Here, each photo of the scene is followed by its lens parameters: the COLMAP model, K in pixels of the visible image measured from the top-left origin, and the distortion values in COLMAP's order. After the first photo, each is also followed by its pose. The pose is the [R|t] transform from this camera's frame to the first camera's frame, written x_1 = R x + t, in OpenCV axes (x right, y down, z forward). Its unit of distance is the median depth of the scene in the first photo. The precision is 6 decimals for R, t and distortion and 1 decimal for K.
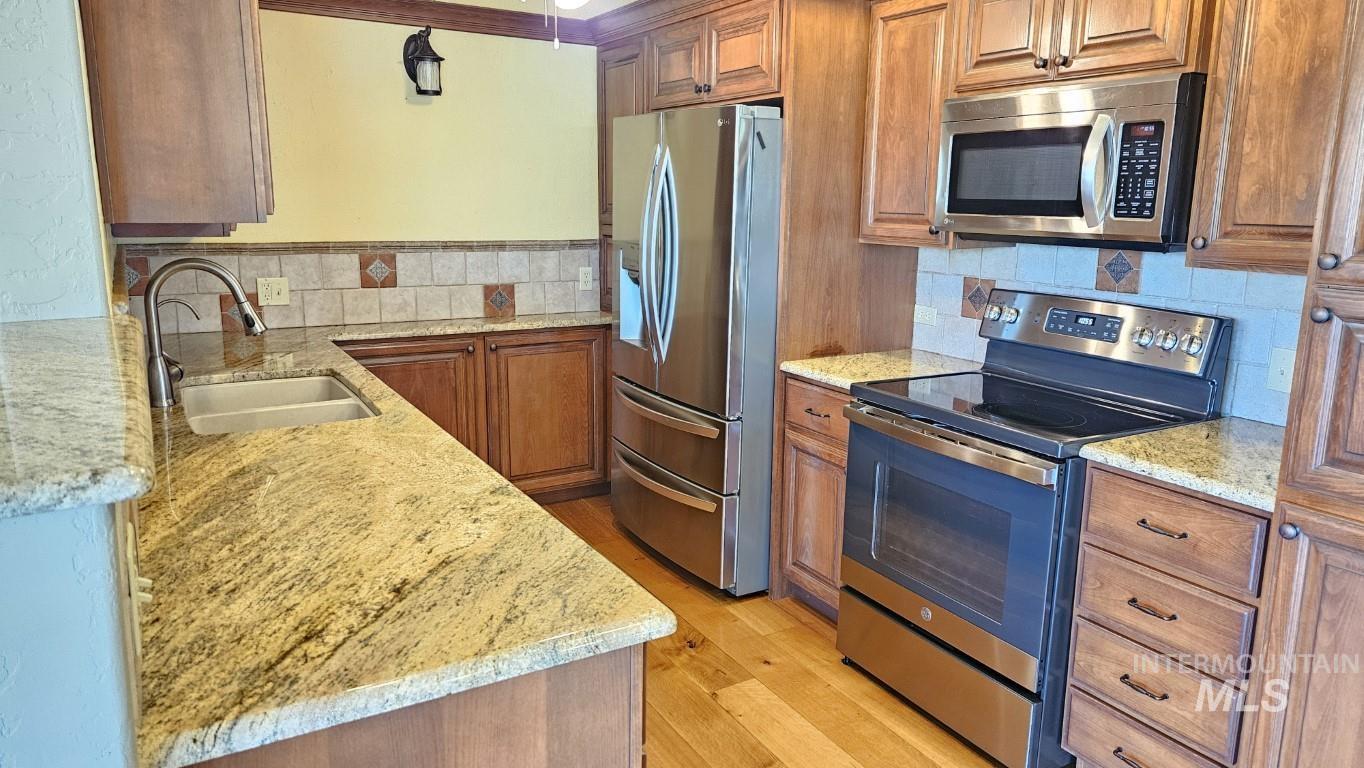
lens RADIAL K [[919.3, 0, 683.6], [0, 919.3, 379.7], [0, 0, 1]] dist [0.049309, -0.027808]
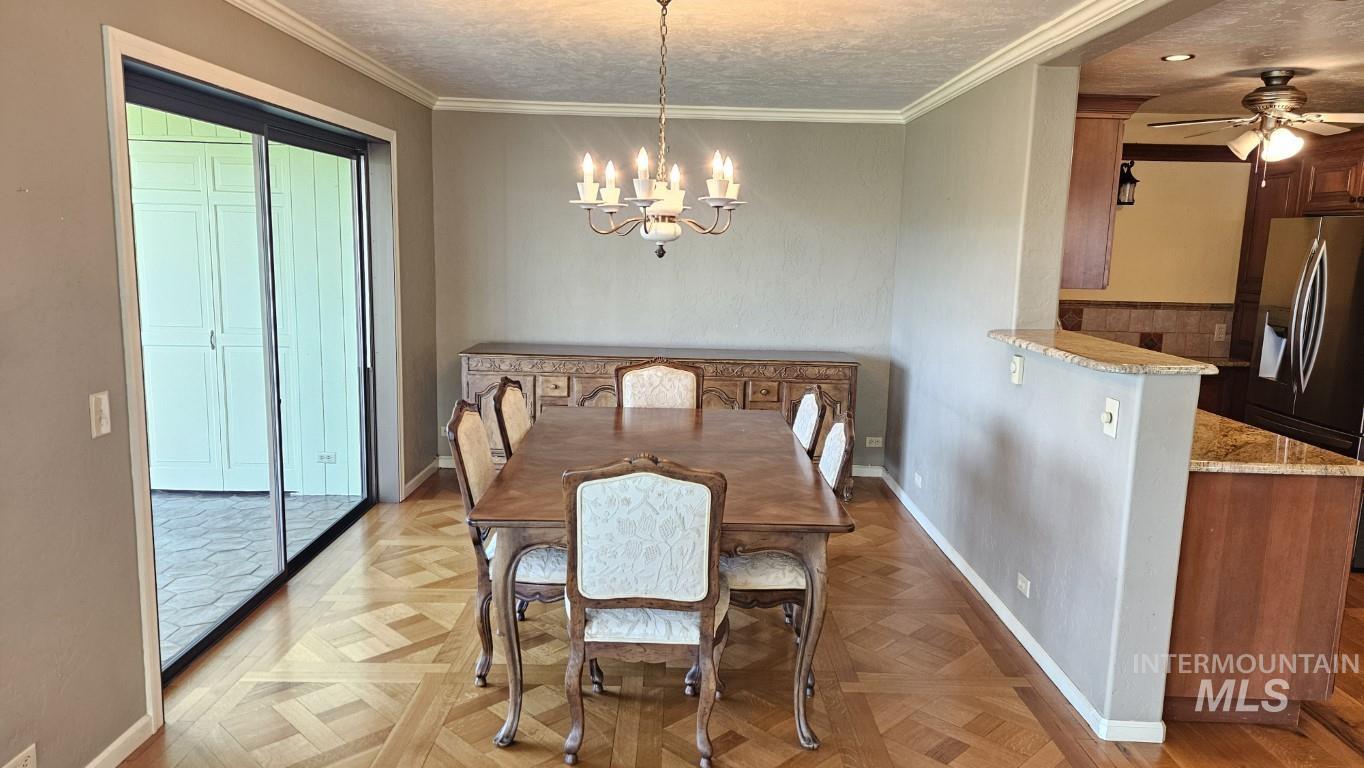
lens RADIAL K [[919.3, 0, 680.4], [0, 919.3, 385.7], [0, 0, 1]] dist [0.049309, -0.027808]
pose [[0.868121, 0.085767, -0.488886, -0.138075], [-0.113278, 0.993199, -0.026908, 0.106736], [0.483253, 0.078739, 0.871932, -0.641919]]
